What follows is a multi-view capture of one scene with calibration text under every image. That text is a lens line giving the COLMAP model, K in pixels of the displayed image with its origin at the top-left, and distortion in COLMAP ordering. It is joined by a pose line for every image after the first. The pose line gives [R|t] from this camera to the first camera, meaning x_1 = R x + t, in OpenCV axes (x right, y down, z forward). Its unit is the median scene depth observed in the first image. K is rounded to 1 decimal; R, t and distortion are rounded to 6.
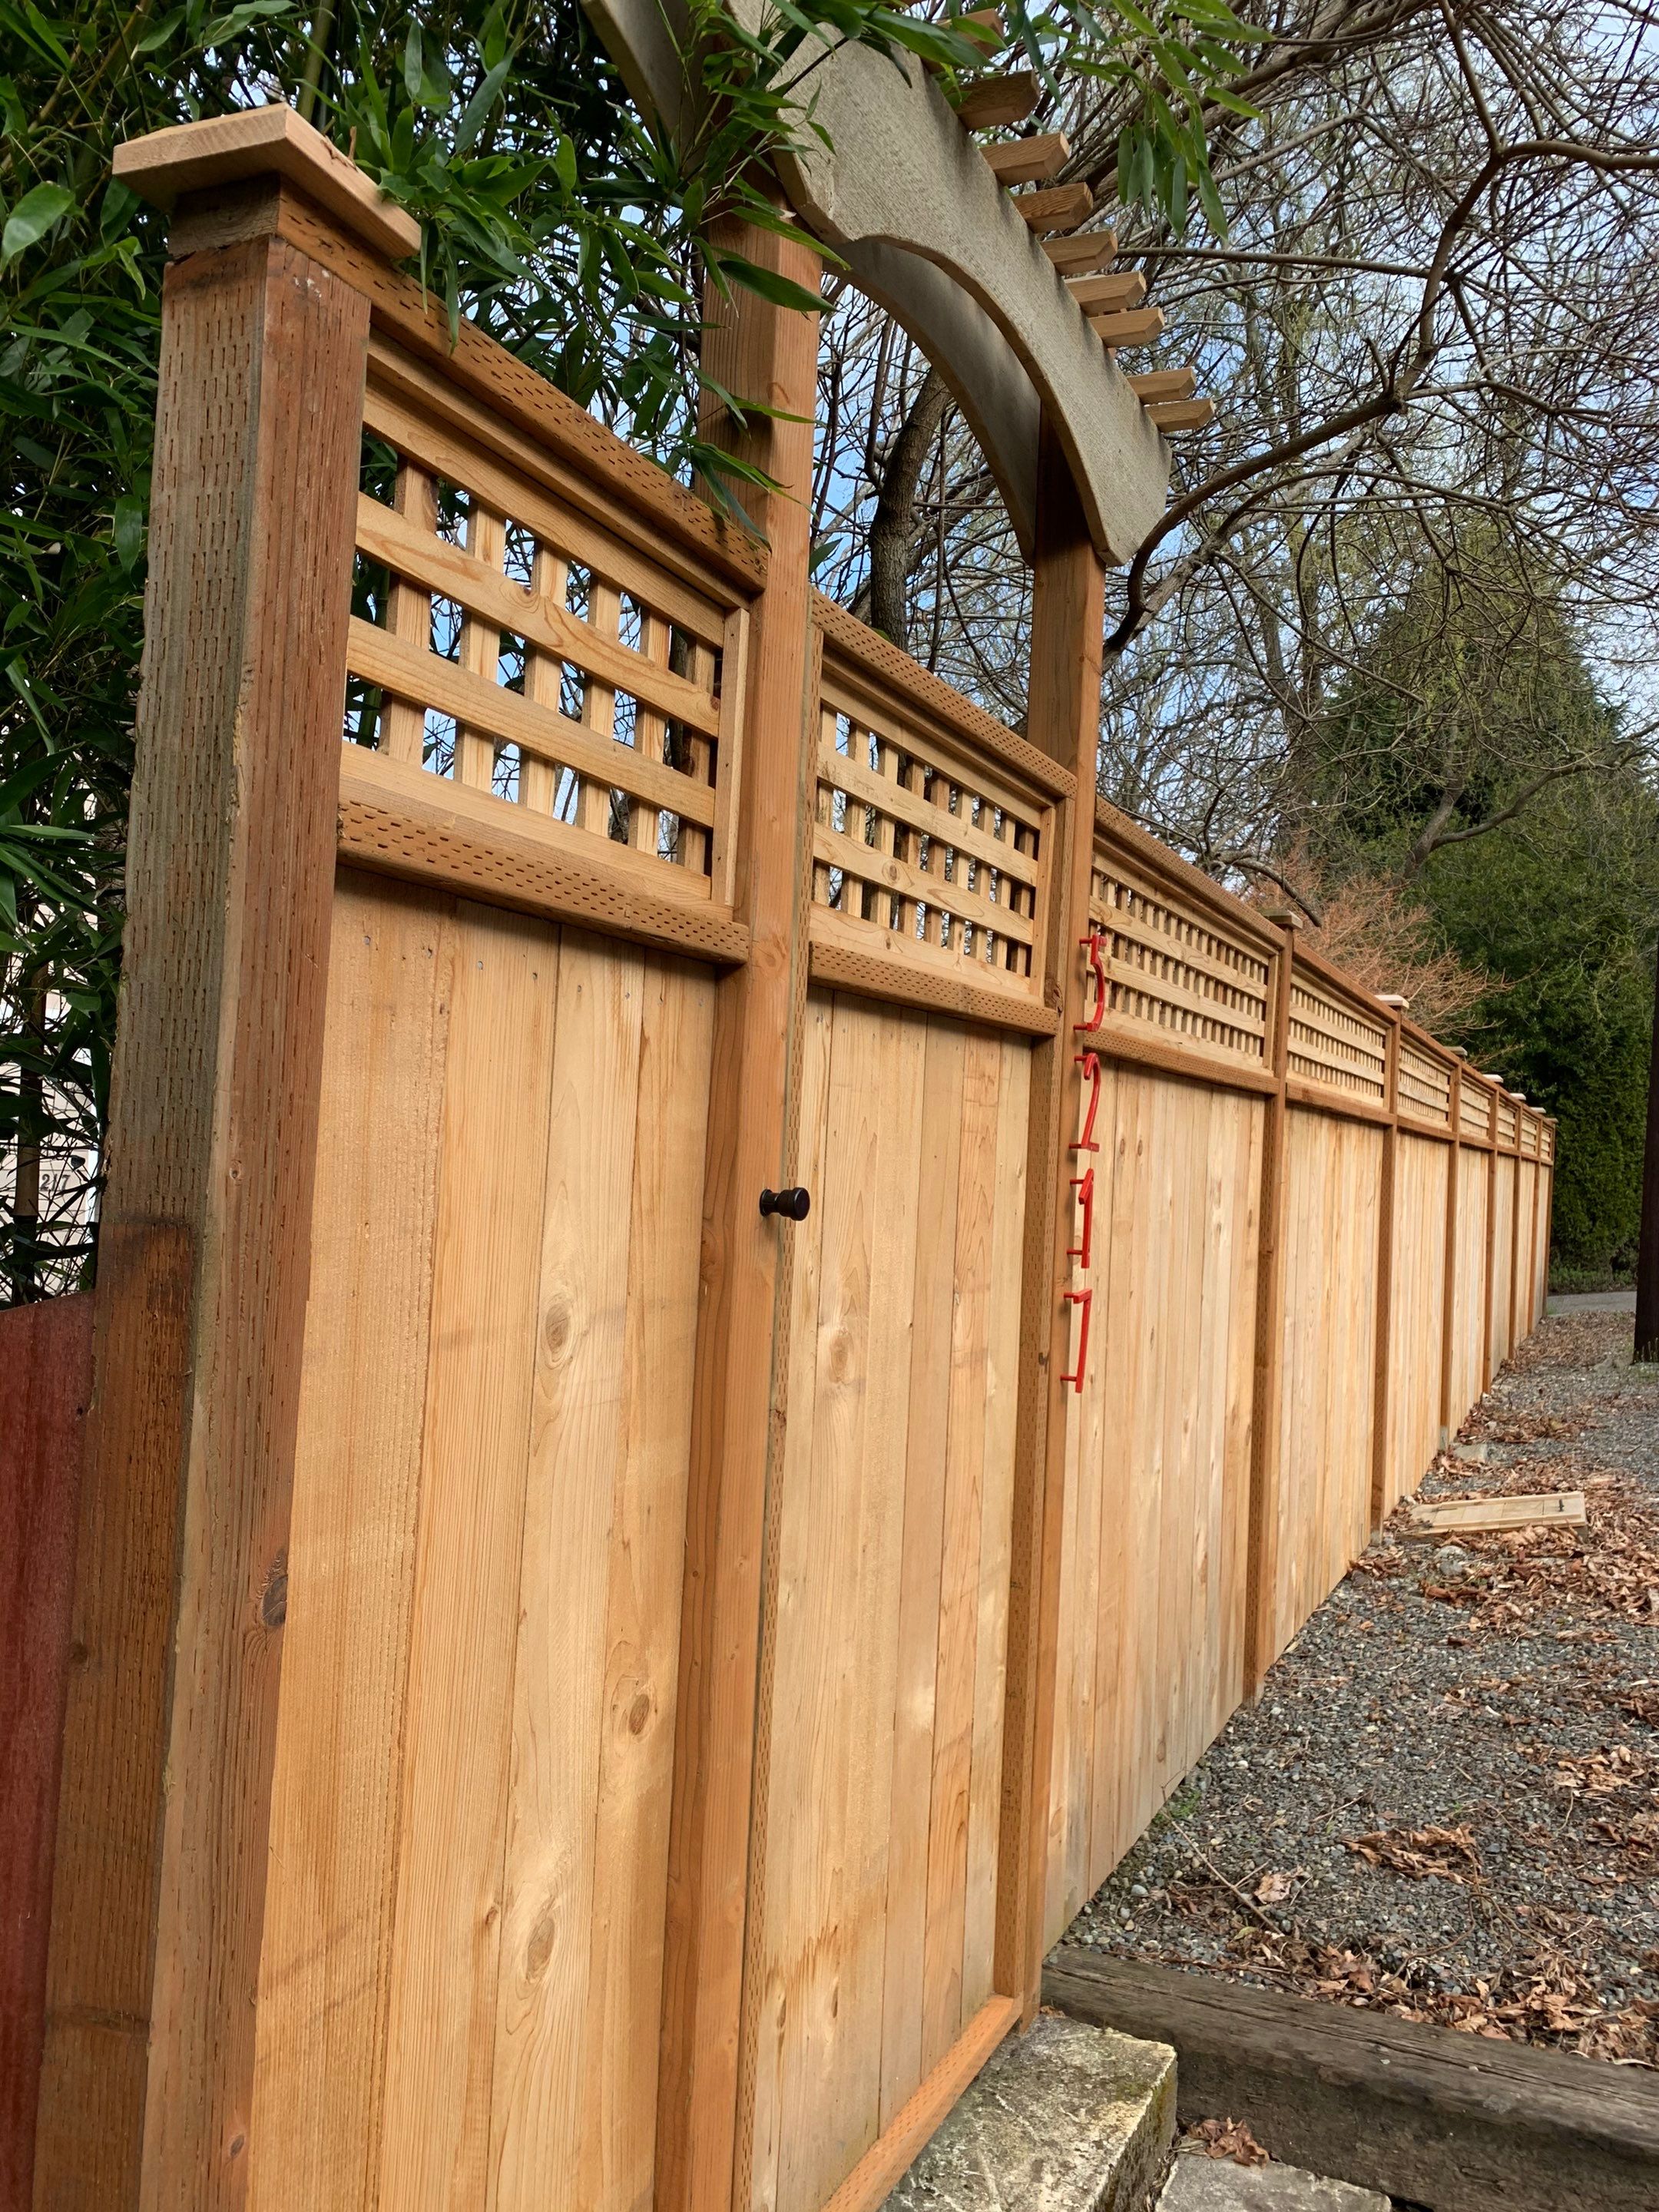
lens RADIAL K [[1706.7, 0, 870.2], [0, 1706.7, 1105.9], [0, 0, 1]] dist [0.028391, -0.022886]
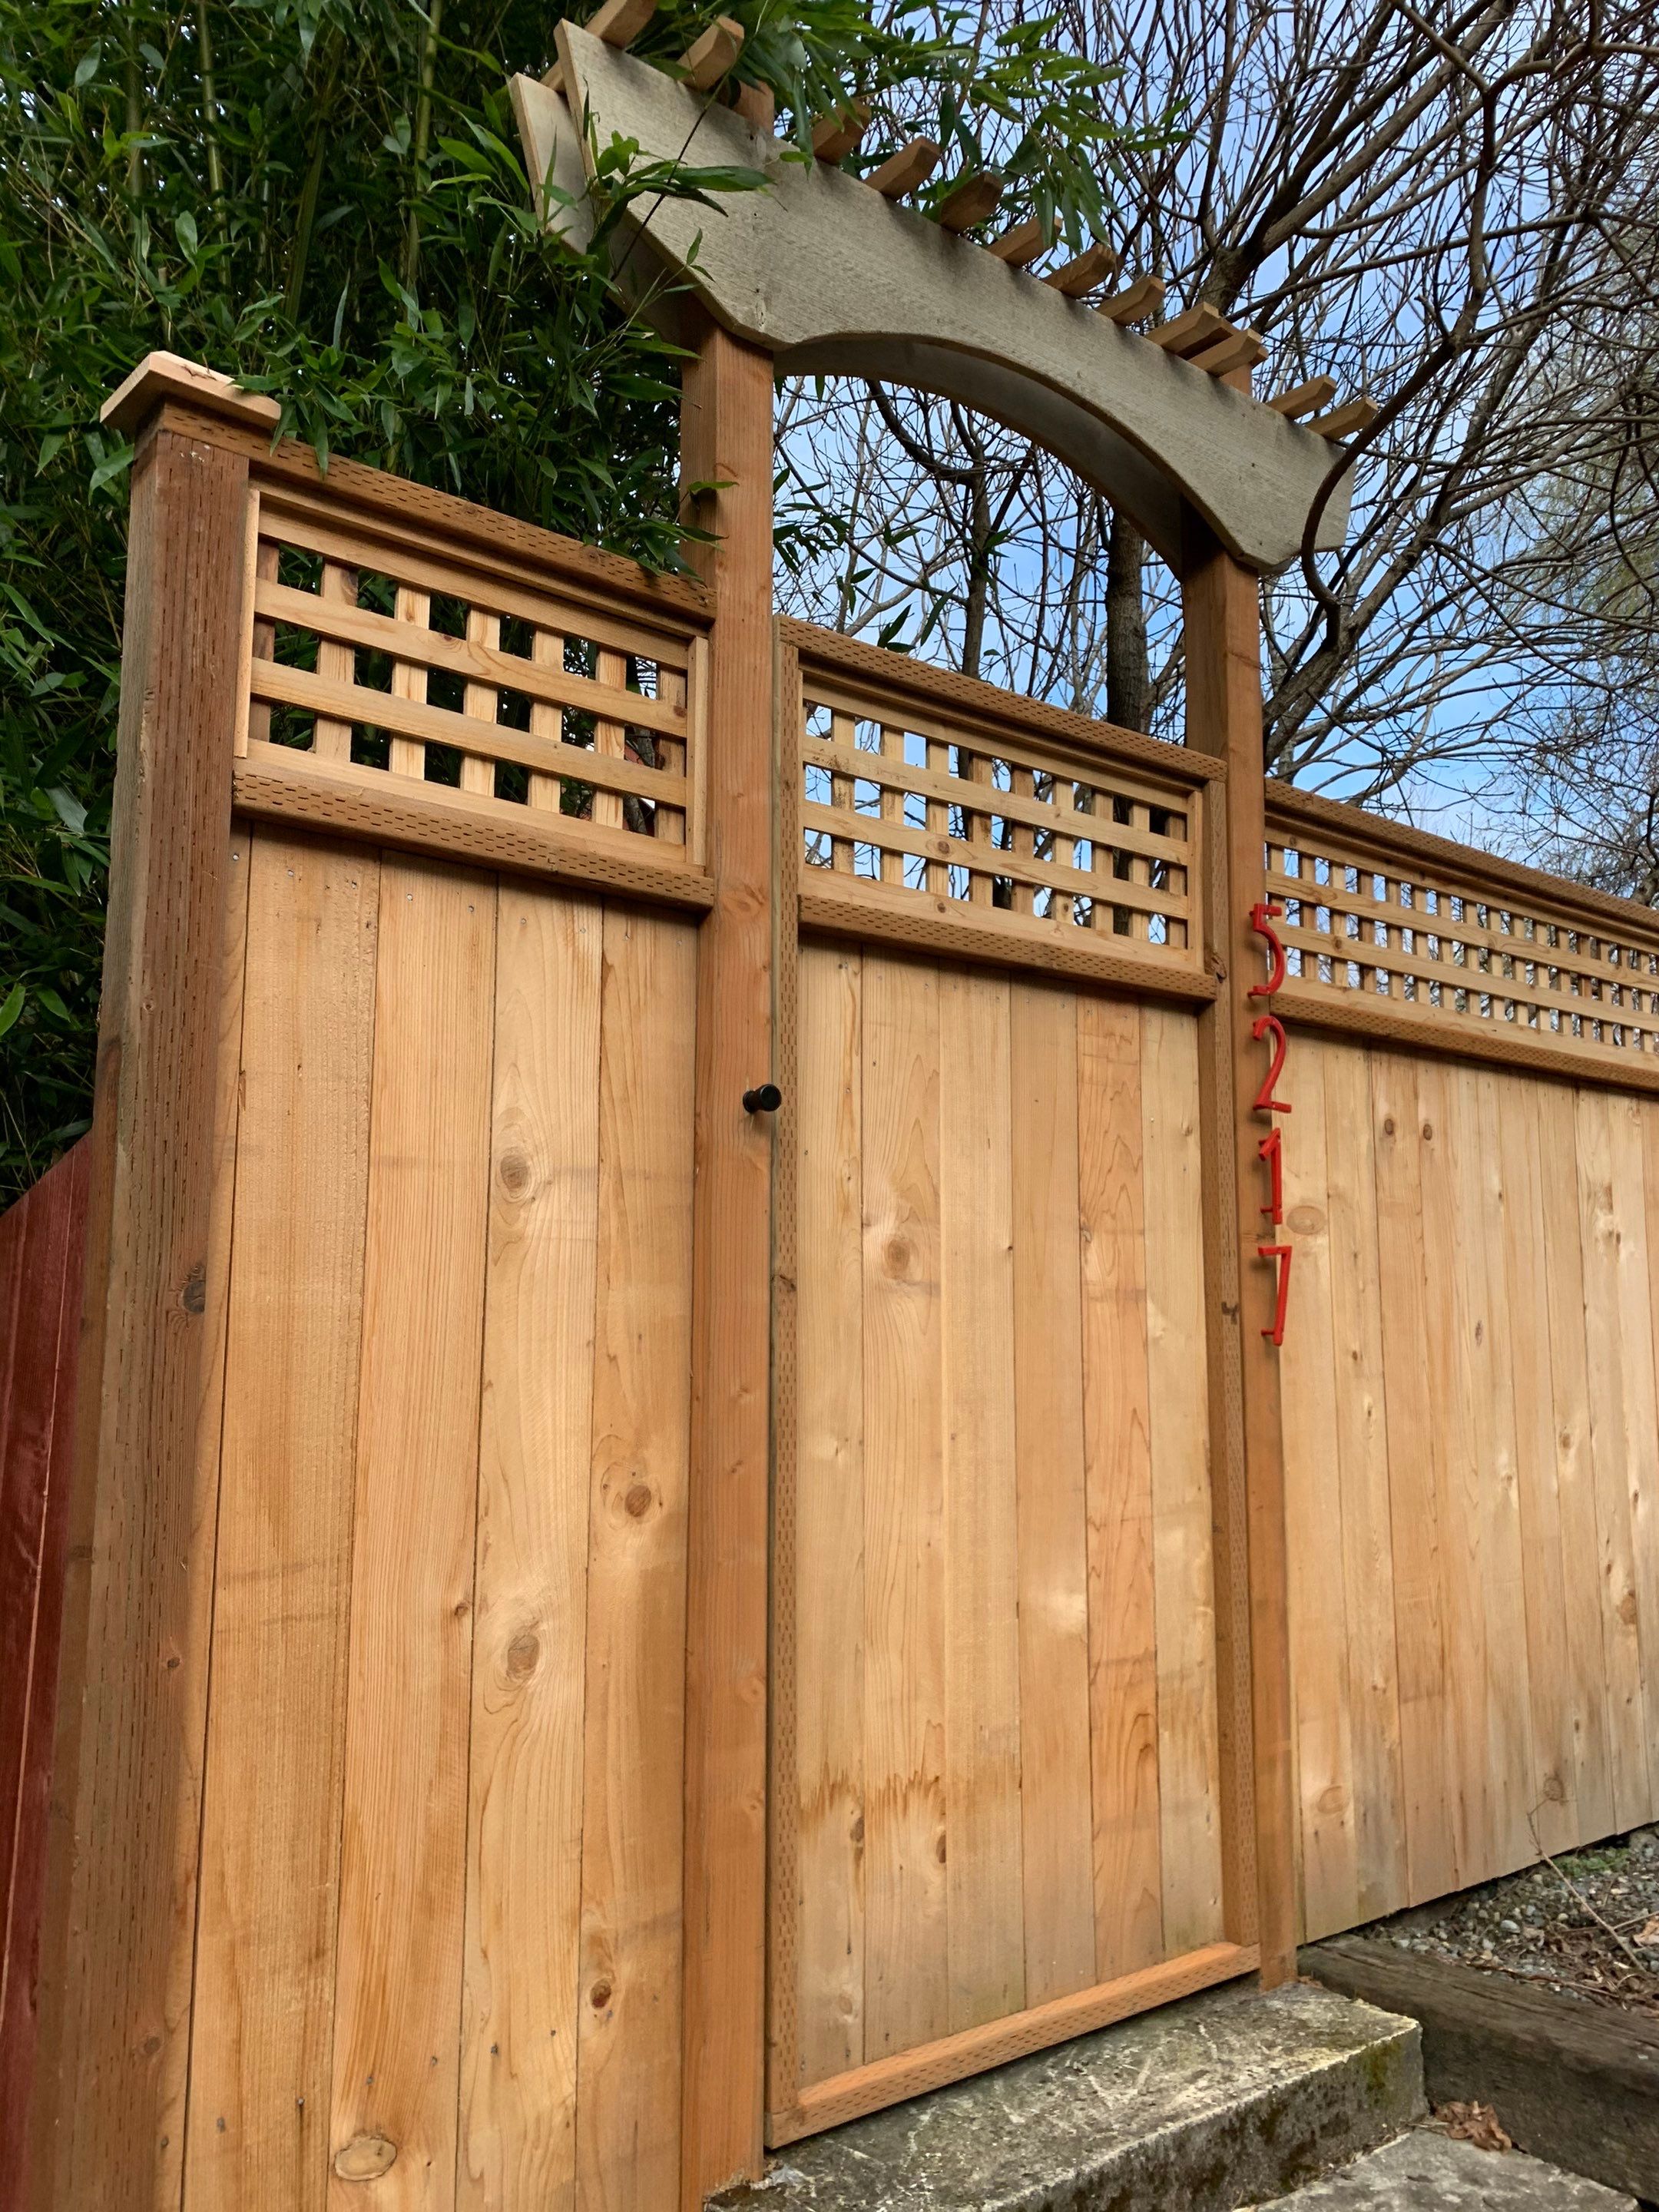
lens RADIAL K [[1706.7, 0, 829.5], [0, 1706.7, 1109.7], [0, 0, 1]] dist [0.028391, -0.022886]
pose [[0.899480, -0.095835, -0.426323, 0.524700], [0.049361, 0.991692, -0.118784, 0.217058], [0.434165, 0.085800, 0.896738, -0.074858]]
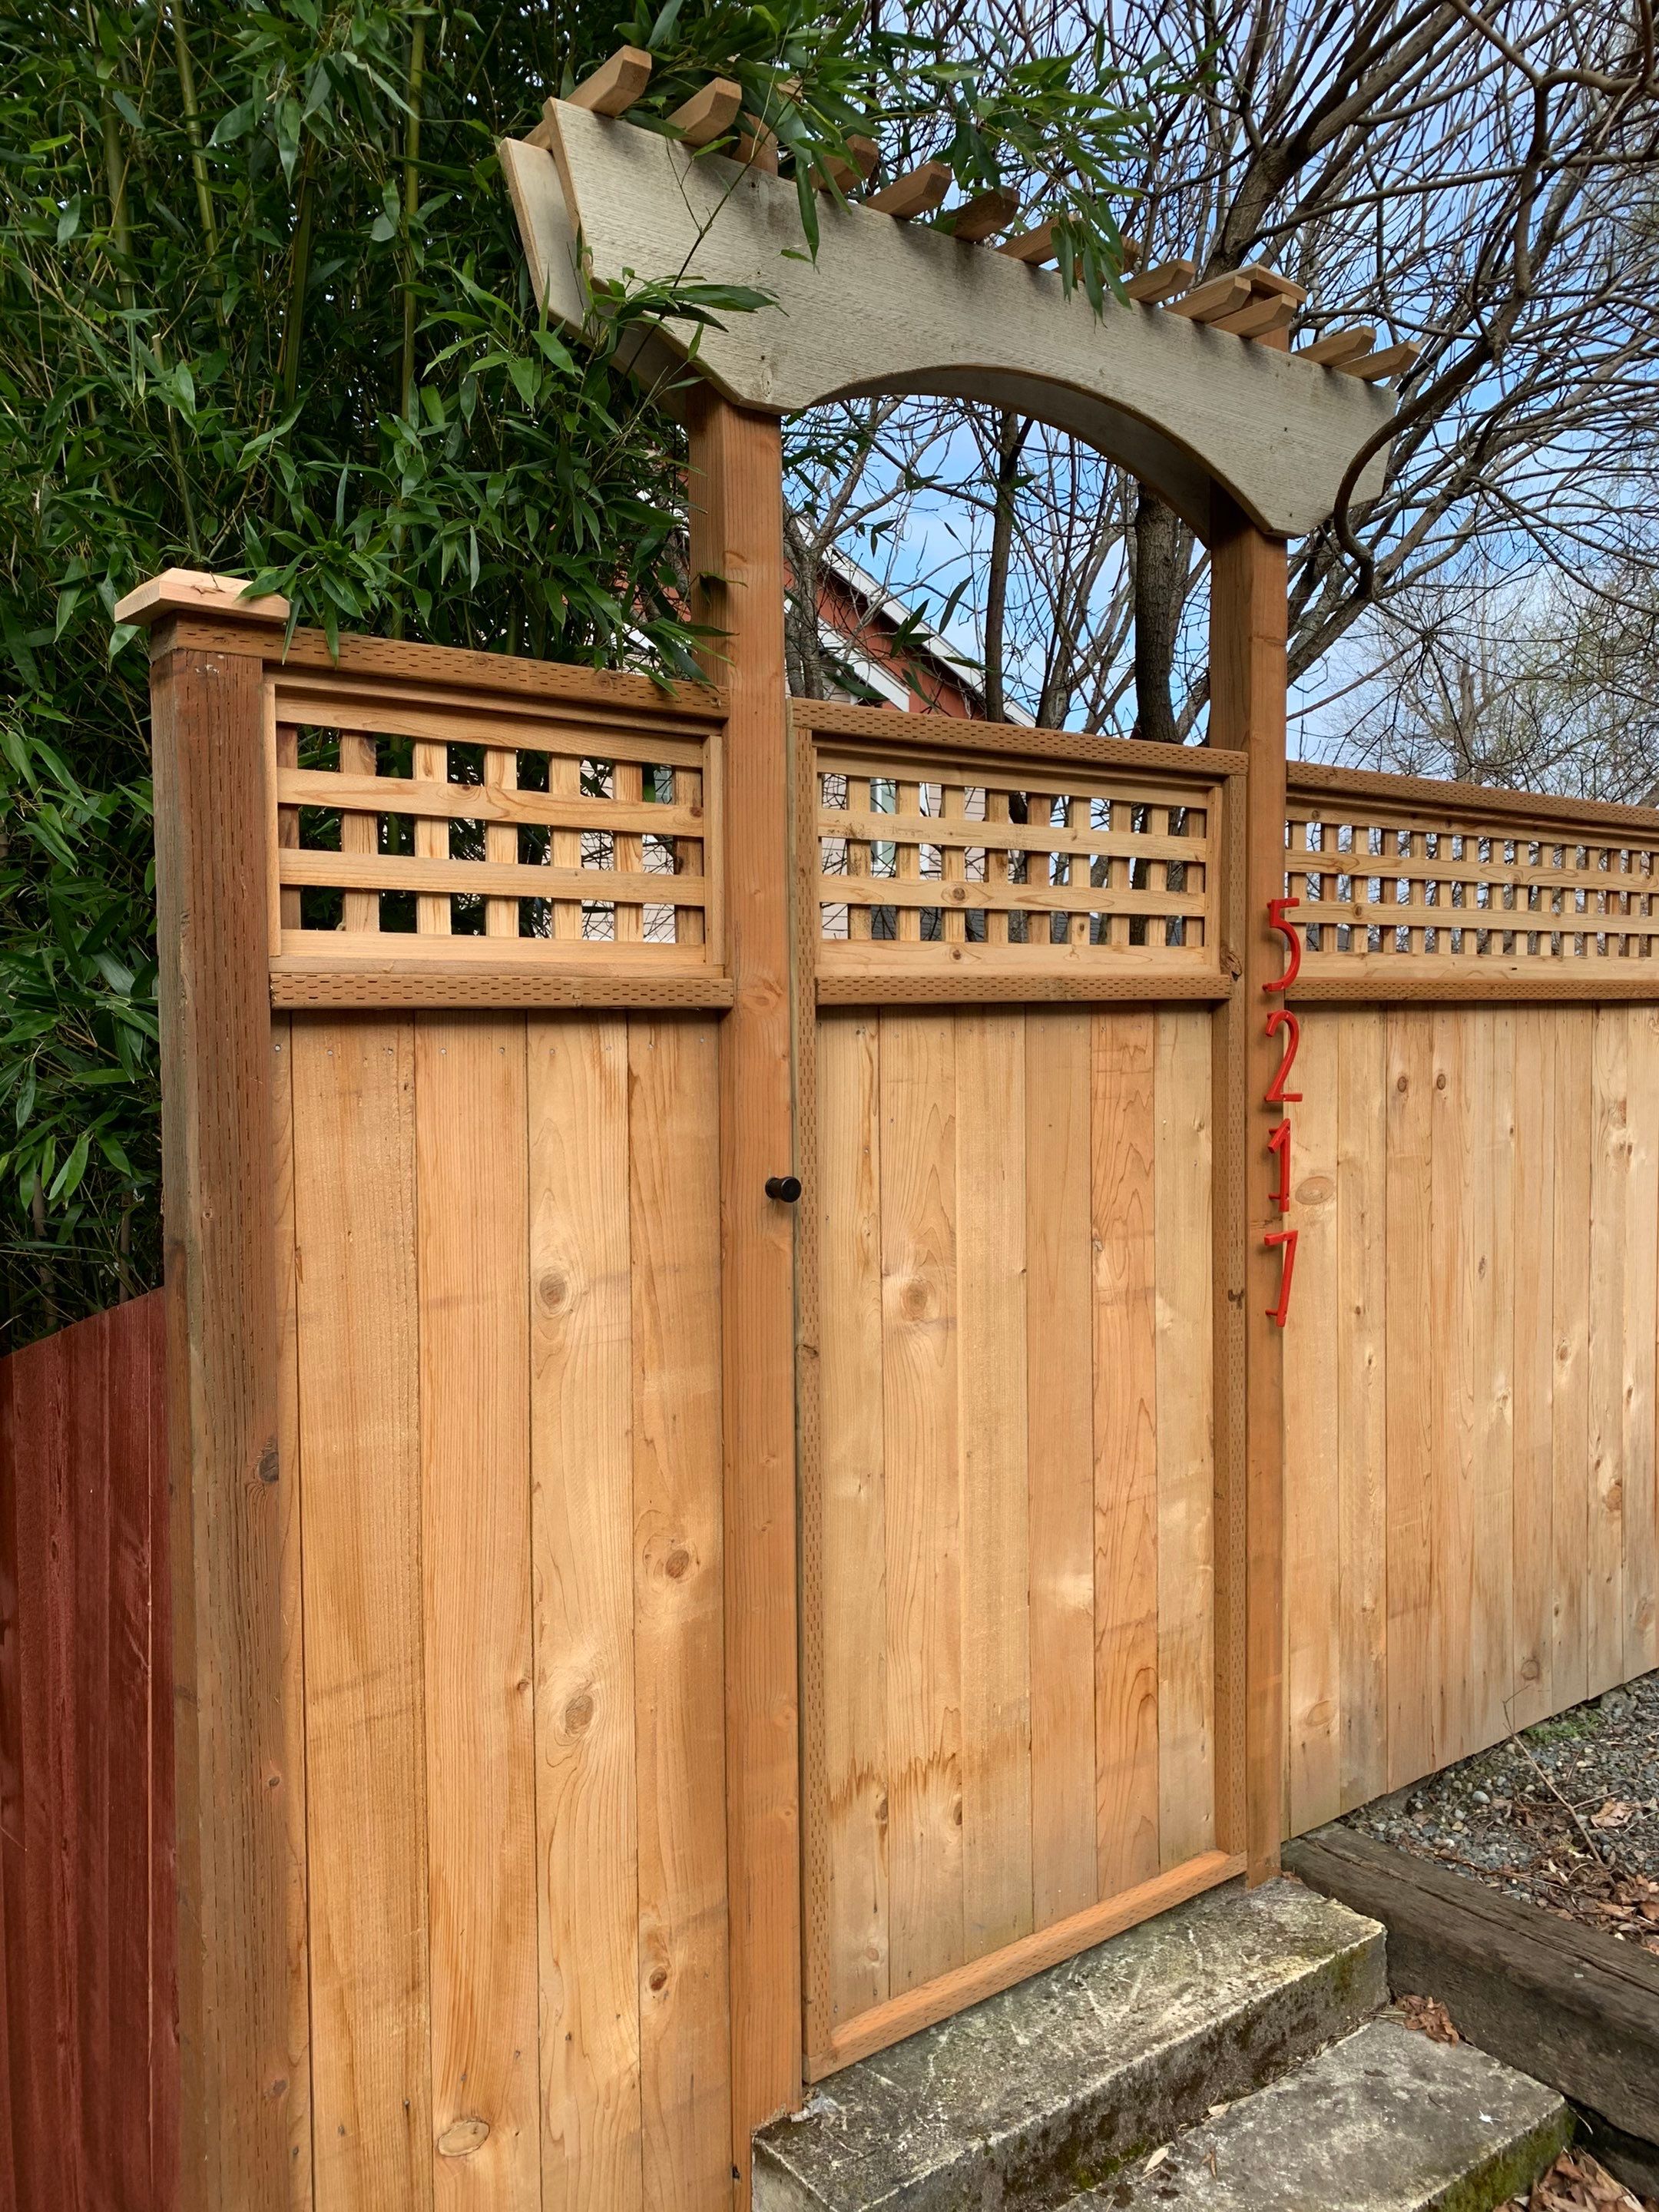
lens RADIAL K [[1706.7, 0, 834.2], [0, 1706.7, 1101.6], [0, 0, 1]] dist [0.028391, -0.022886]
pose [[0.887020, -0.030218, -0.460741, 0.594252], [0.061525, 0.996693, 0.053079, -0.076652], [0.457614, -0.075429, 0.885946, -0.124602]]
